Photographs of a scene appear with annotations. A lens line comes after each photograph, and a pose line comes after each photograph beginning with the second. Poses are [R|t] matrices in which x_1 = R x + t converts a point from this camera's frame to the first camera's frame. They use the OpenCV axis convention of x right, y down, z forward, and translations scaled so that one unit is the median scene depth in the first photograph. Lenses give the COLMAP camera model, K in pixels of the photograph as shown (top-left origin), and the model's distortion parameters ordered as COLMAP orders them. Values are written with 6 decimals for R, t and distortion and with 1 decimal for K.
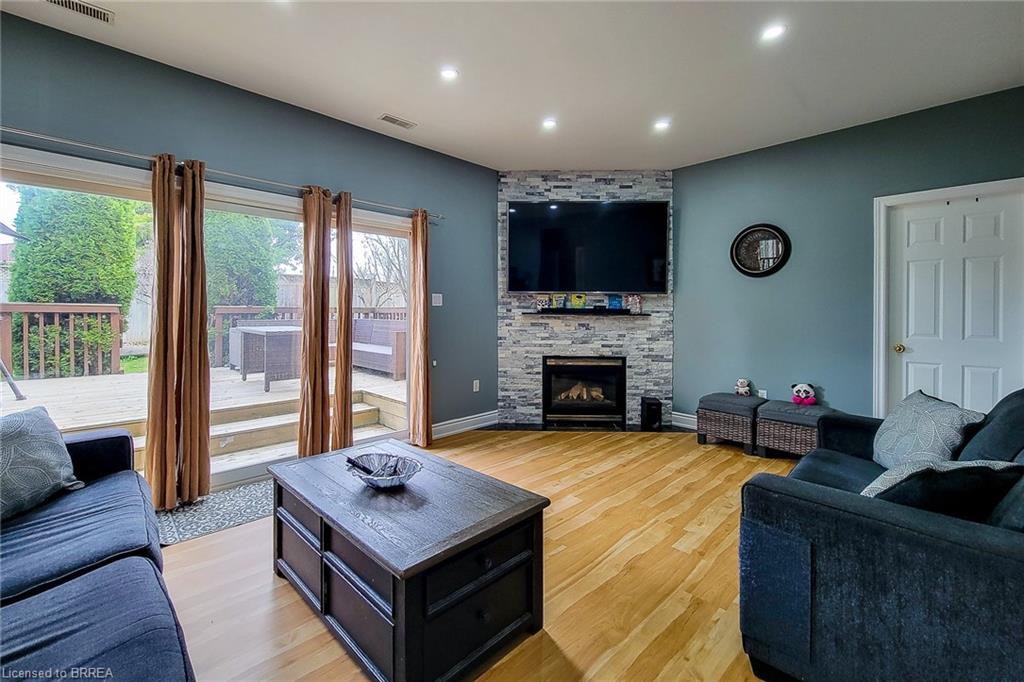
lens RADIAL K [[425.8, 0, 509.0], [0, 425.8, 308.3], [0, 0, 1]] dist [0.007101, -0.000555]
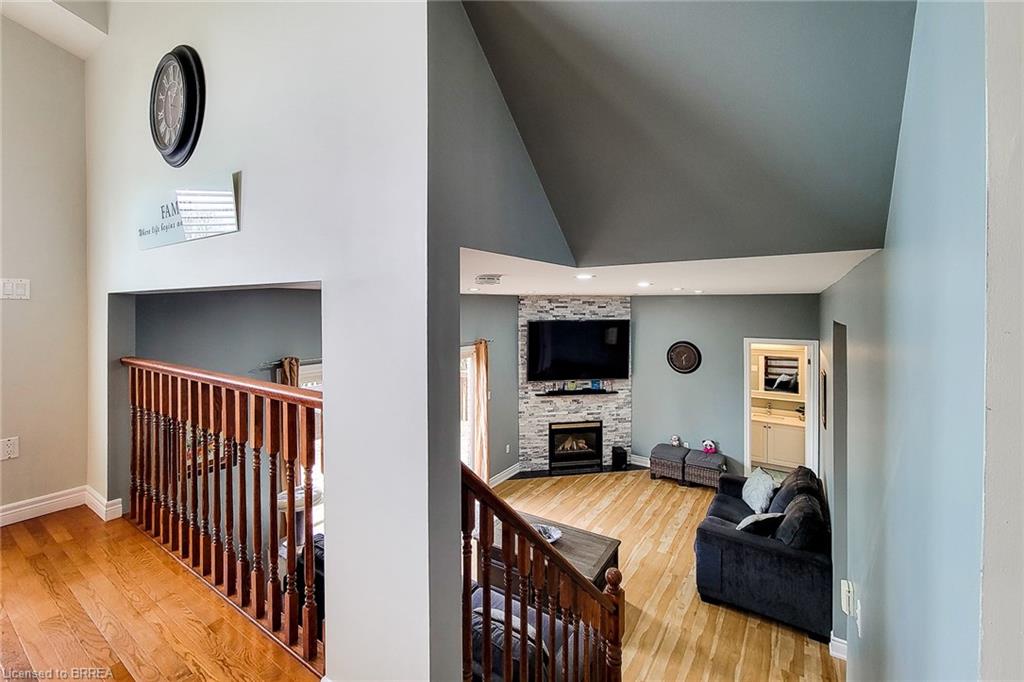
lens RADIAL K [[425.8, 0, 517.8], [0, 425.8, 305.2], [0, 0, 1]] dist [0.007101, -0.000555]
pose [[0.978571, -0.002651, 0.205895, -0.326823], [0.002215, 0.999995, 0.002348, -0.297370], [-0.205900, -0.001841, 0.978571, -0.409518]]
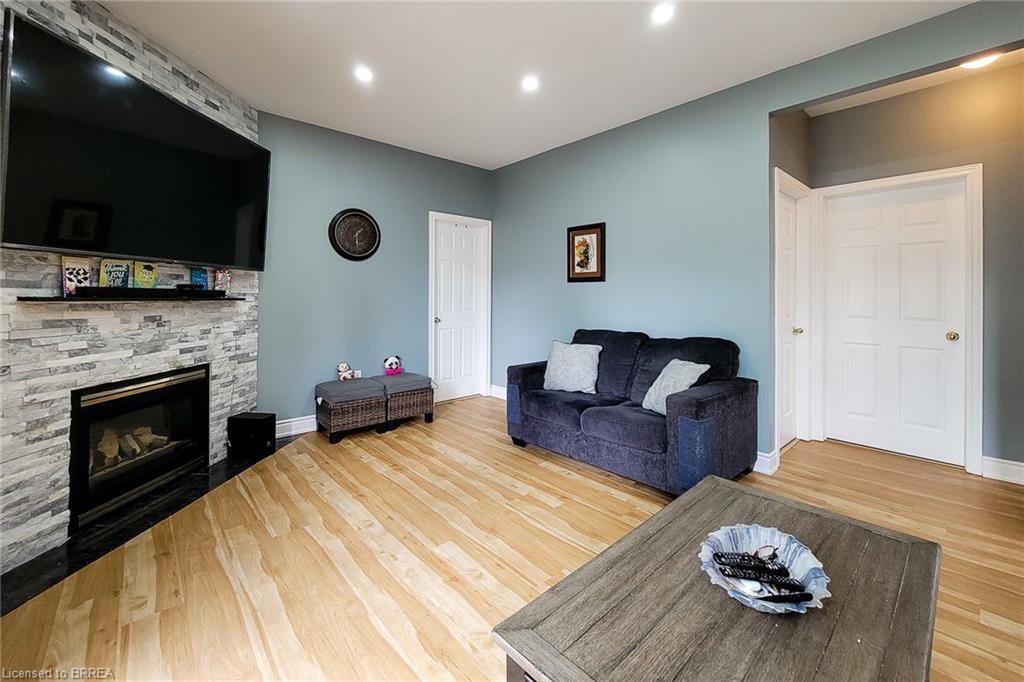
lens RADIAL K [[425.8, 0, 500.1], [0, 425.8, 288.7], [0, 0, 1]] dist [0.007101, -0.000555]
pose [[0.065910, 0.011386, 0.997761, -0.353414], [-0.009393, 0.999898, -0.010790, 0.002110], [-0.997781, -0.008661, 0.066010, 0.513502]]
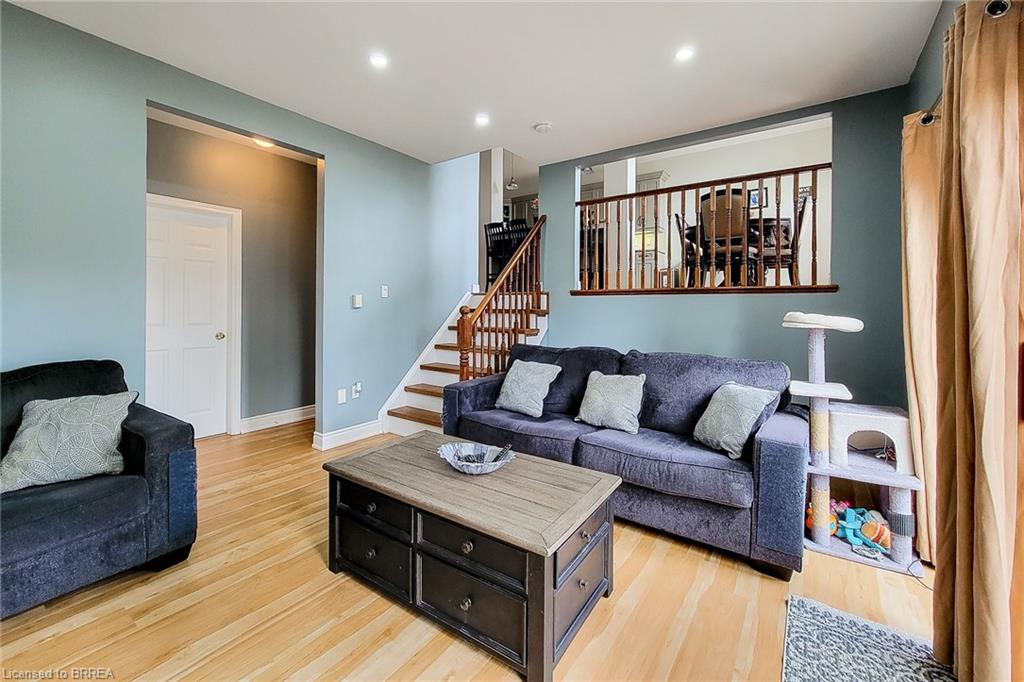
lens RADIAL K [[425.8, 0, 515.3], [0, 425.8, 302.9], [0, 0, 1]] dist [0.007101, -0.000555]
pose [[-0.986035, -0.004760, -0.166470, -0.083954], [-0.003772, 0.999973, -0.006250, -0.001085], [0.166495, -0.005535, -0.986027, 0.806695]]
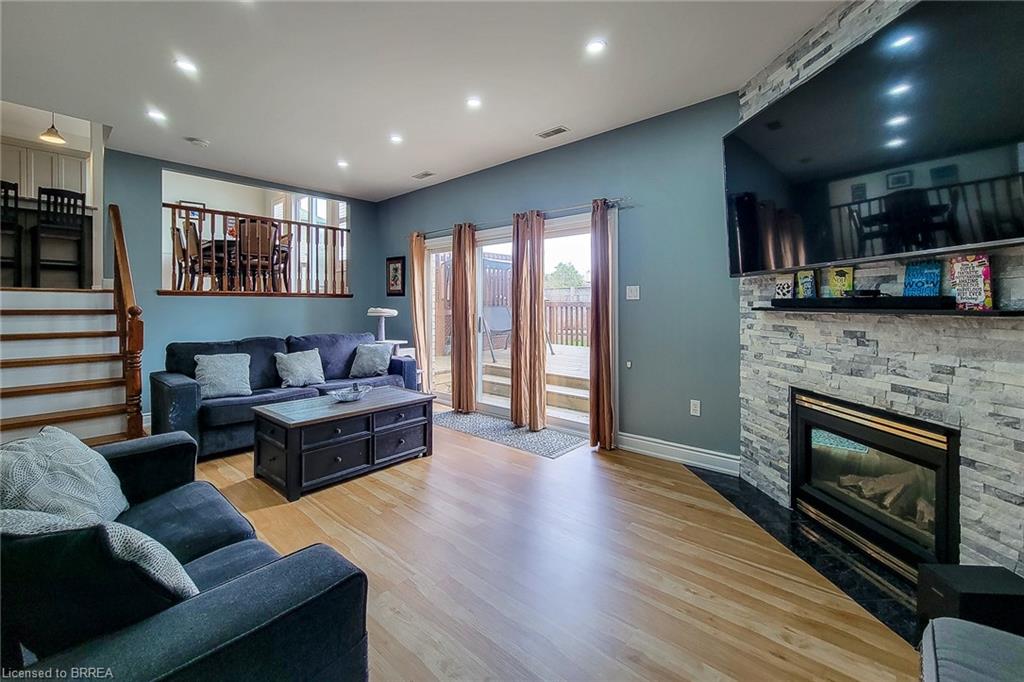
lens RADIAL K [[425.8, 0, 500.5], [0, 425.8, 304.5], [0, 0, 1]] dist [0.007101, -0.000555]
pose [[0.057546, -0.009901, -0.998294, 0.610560], [0.006244, 0.999935, -0.009557, 0.009553], [0.998323, -0.005683, 0.057604, 0.600336]]
